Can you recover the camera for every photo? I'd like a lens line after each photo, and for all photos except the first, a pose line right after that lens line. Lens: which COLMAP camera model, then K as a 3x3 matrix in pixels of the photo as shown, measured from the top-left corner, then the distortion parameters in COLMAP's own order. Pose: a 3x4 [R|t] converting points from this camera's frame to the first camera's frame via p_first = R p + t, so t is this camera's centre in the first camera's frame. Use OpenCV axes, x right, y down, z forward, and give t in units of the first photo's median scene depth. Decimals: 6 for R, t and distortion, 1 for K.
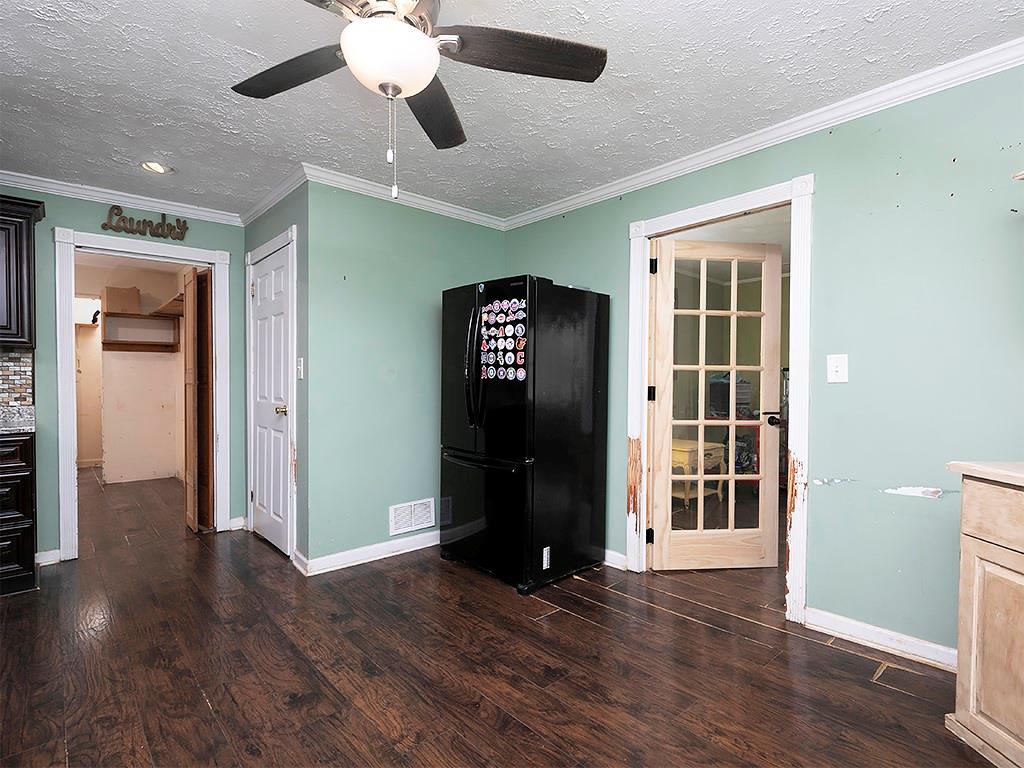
lens RADIAL K [[519.7, 0, 514.9], [0, 519.7, 385.8], [0, 0, 1]] dist [0.011188, -0.002382]
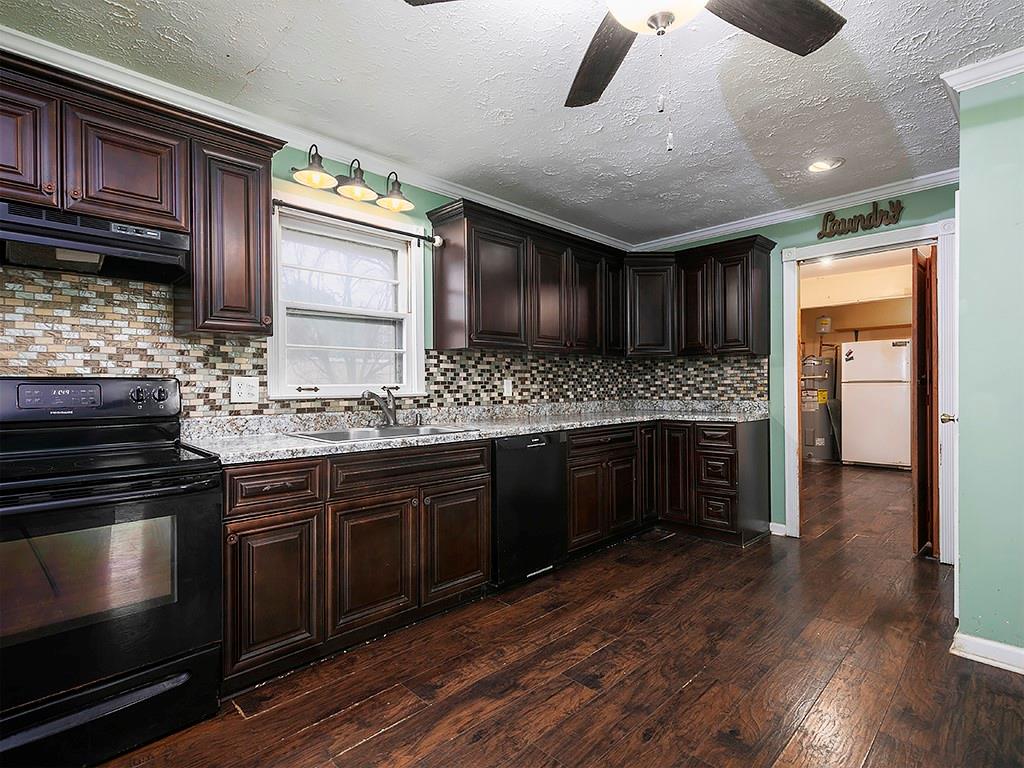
lens RADIAL K [[519.7, 0, 514.3], [0, 519.7, 386.1], [0, 0, 1]] dist [0.011188, -0.002382]
pose [[0.050815, 0.002197, -0.998706, 0.302330], [-0.000452, 0.999998, 0.002177, 0.000278], [0.998708, 0.000341, 0.050816, 0.391717]]
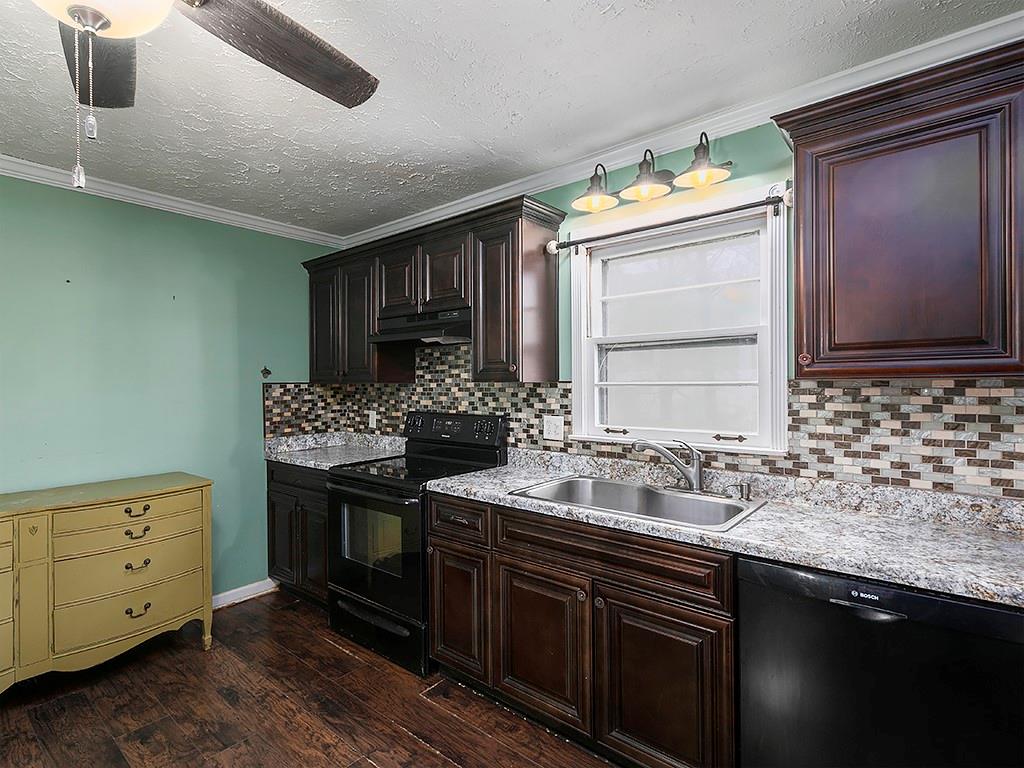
lens RADIAL K [[519.7, 0, 468.2], [0, 519.7, 385.5], [0, 0, 1]] dist [0.011188, -0.002382]
pose [[-0.995191, 0.003360, -0.097898, -0.332395], [0.002605, 0.999966, 0.007844, -0.074075], [0.097921, 0.007551, -0.995166, 0.891102]]
